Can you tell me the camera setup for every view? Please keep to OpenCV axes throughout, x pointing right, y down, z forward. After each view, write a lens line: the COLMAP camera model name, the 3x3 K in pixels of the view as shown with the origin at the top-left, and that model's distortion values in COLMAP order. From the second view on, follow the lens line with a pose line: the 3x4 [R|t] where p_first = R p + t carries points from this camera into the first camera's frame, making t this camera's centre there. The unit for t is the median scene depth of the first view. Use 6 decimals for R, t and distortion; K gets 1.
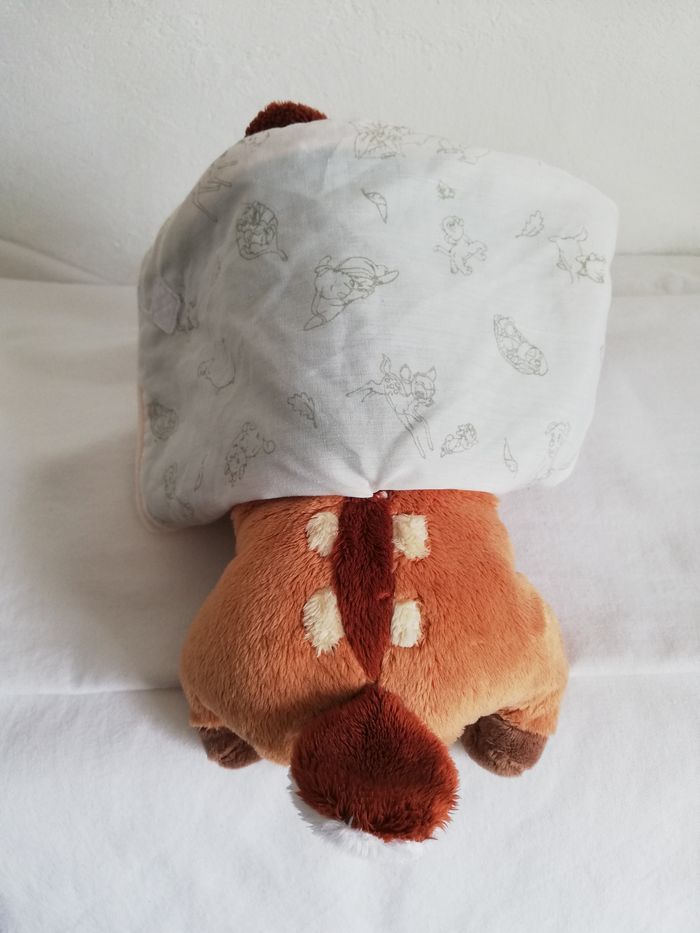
lens RADIAL K [[711.0, 0, 354.1], [0, 711.0, 460.3], [0, 0, 1]] dist [0.001655, -0.030501]
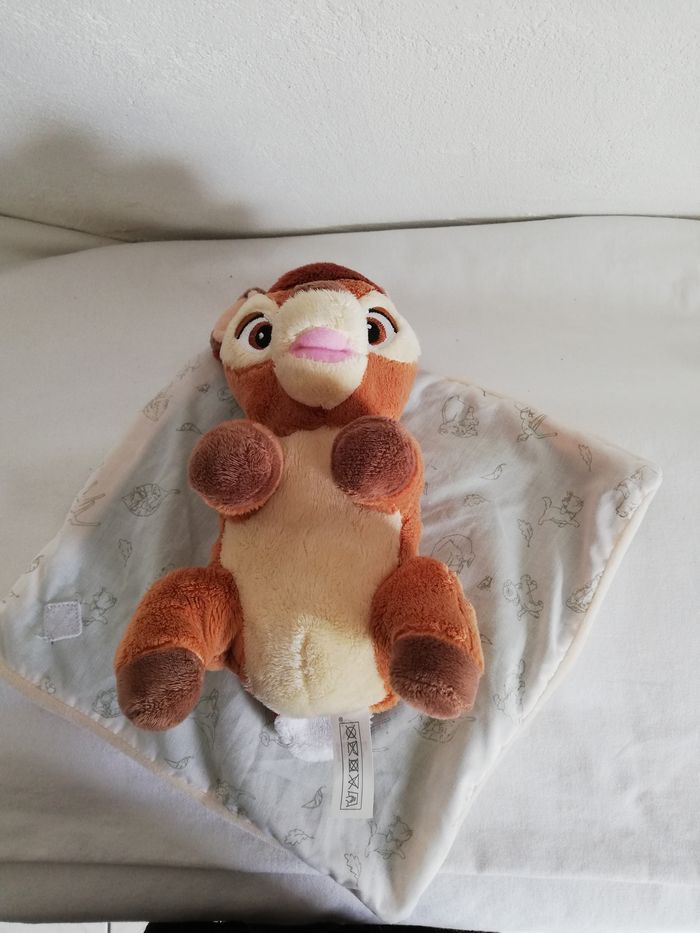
lens RADIAL K [[711.0, 0, 354.1], [0, 711.0, 460.3], [0, 0, 1]] dist [0.001655, -0.030501]
pose [[0.998848, 0.020617, 0.043335, 0.002365], [-0.040879, 0.838541, 0.543303, -0.644058], [-0.025137, -0.544448, 0.838418, 0.208713]]
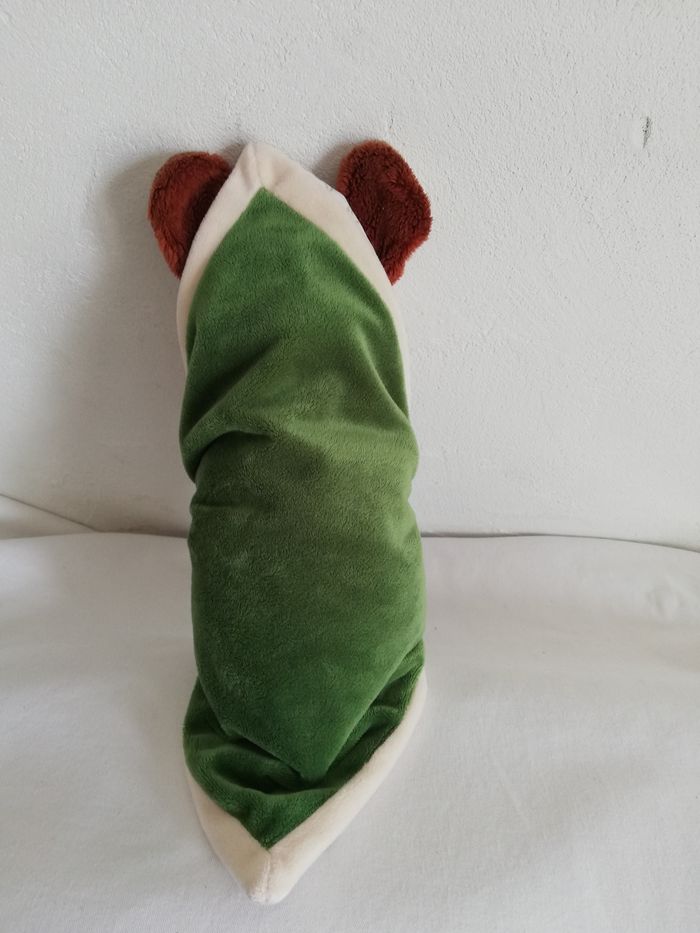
lens RADIAL K [[704.4, 0, 347.3], [0, 704.4, 463.4], [0, 0, 1]] dist [0.008054, -0.023198]
pose [[0.995159, 0.098129, -0.005393, 0.050452], [-0.098267, 0.994346, -0.040248, -0.418831], [0.001413, 0.040583, 0.999175, 0.144995]]
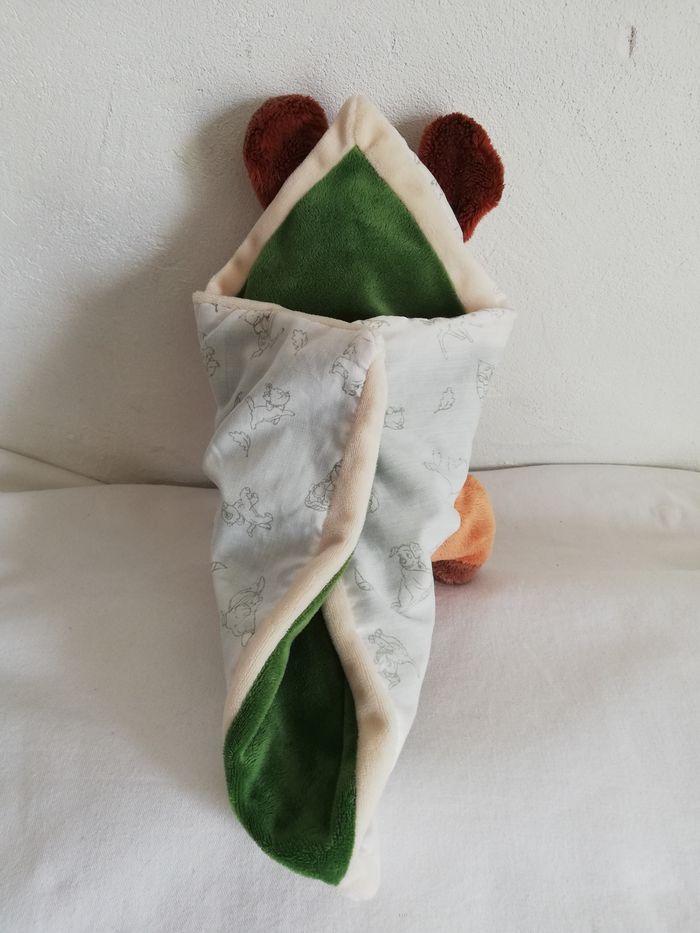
lens RADIAL K [[706.4, 0, 350.0], [0, 706.4, 466.5], [0, 0, 1]] dist [0.007392, -0.030471]
pose [[0.998953, 0.040019, 0.022169, 0.012490], [-0.038994, 0.998231, -0.044880, -0.308062], [-0.023926, 0.043968, 0.998746, 0.110395]]
